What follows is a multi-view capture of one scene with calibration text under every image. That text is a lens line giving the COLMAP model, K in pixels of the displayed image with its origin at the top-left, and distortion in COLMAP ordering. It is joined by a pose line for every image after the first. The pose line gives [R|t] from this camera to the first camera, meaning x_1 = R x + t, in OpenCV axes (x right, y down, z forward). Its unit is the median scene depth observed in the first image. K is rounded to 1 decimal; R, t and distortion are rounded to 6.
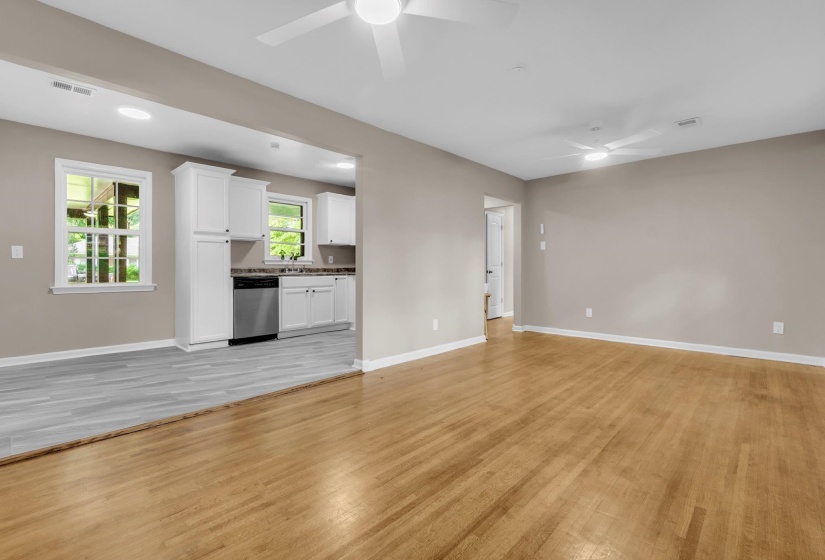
lens RADIAL K [[371.0, 0, 412.6], [0, 371.0, 276.4], [0, 0, 1]] dist [0.000983, 0.000644]
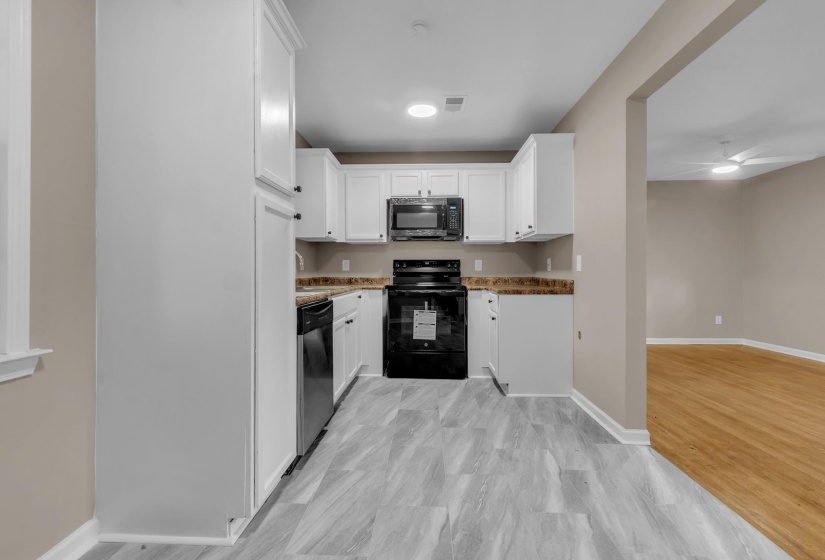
lens RADIAL K [[371.0, 0, 412.6], [0, 371.0, 276.4], [0, 0, 1]] dist [0.000983, 0.000644]
pose [[0.758580, -0.006315, 0.651550, -0.553819], [0.018737, 0.999751, -0.012125, -0.018783], [-0.651311, 0.021406, 0.758509, 0.523990]]
